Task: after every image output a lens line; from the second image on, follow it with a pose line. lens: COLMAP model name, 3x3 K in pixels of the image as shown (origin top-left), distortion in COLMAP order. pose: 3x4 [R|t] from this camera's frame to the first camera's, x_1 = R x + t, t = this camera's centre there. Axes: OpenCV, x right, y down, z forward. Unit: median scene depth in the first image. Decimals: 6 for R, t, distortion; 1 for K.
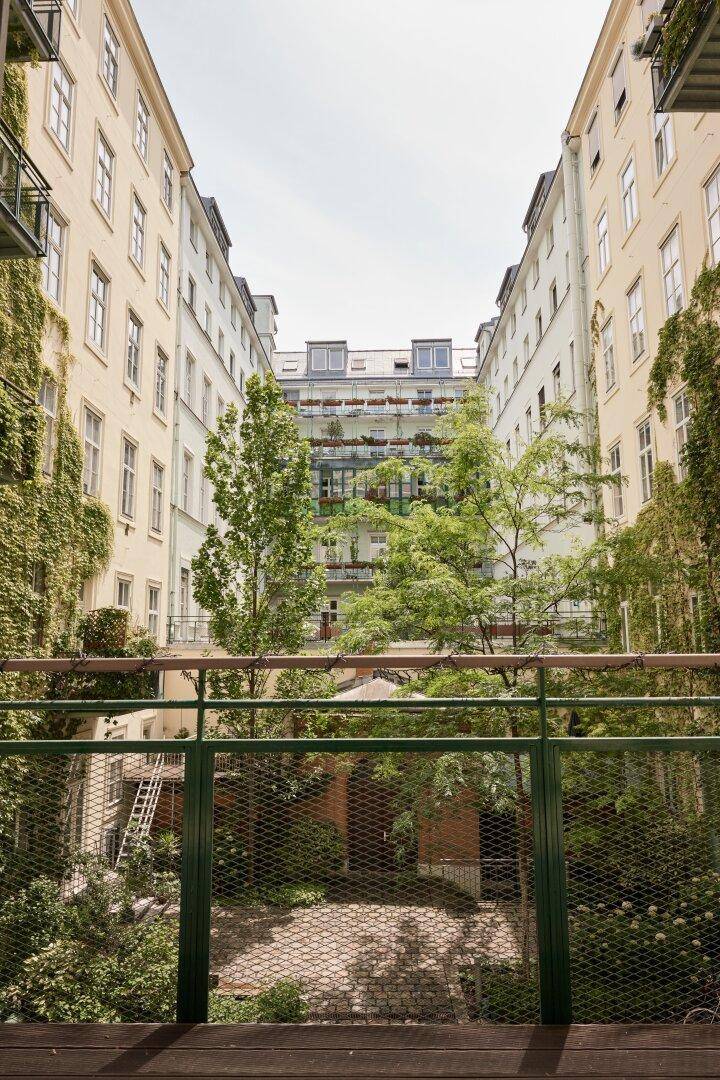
lens RADIAL K [[729.8, 0, 362.4], [0, 729.8, 562.8], [0, 0, 1]] dist [-0.000488, -0.004924]
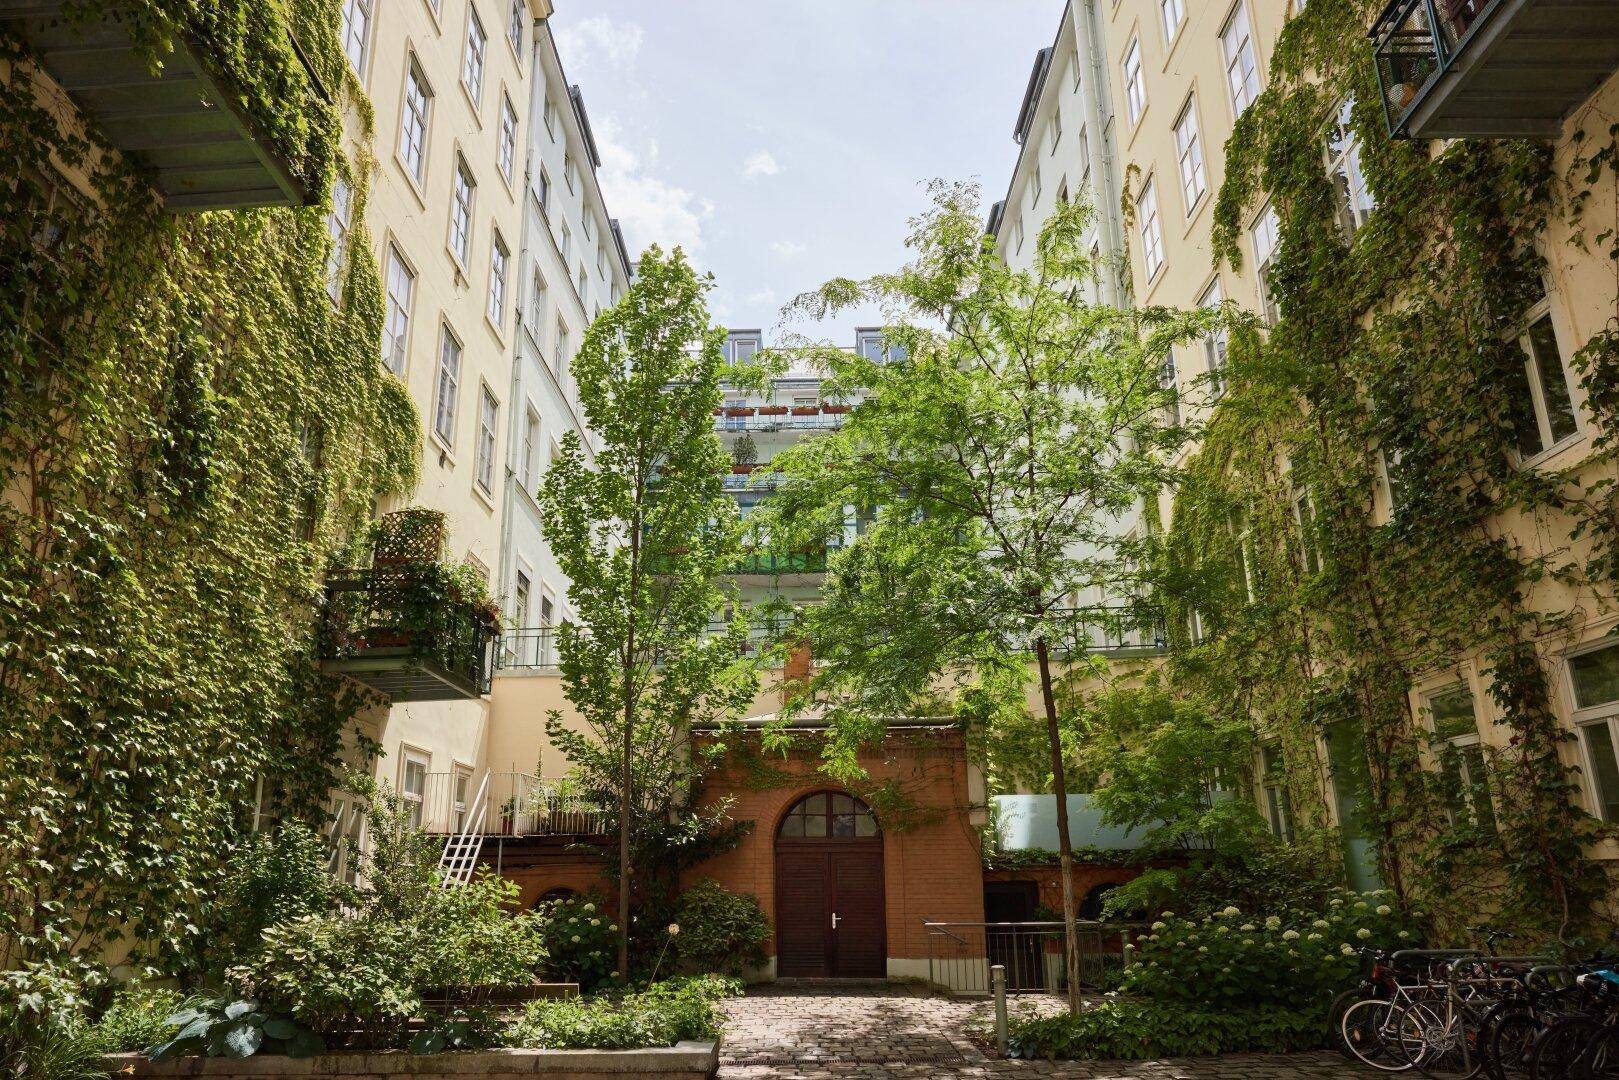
lens RADIAL K [[1094.0, 0, 791.5], [0, 1094.0, 570.0], [0, 0, 1]] dist [-0.000488, -0.004924]
pose [[0.999940, -0.001136, 0.010900, -0.015497], [0.002596, 0.990860, -0.134867, 0.193068], [-0.010648, 0.134887, 0.990804, 0.023162]]
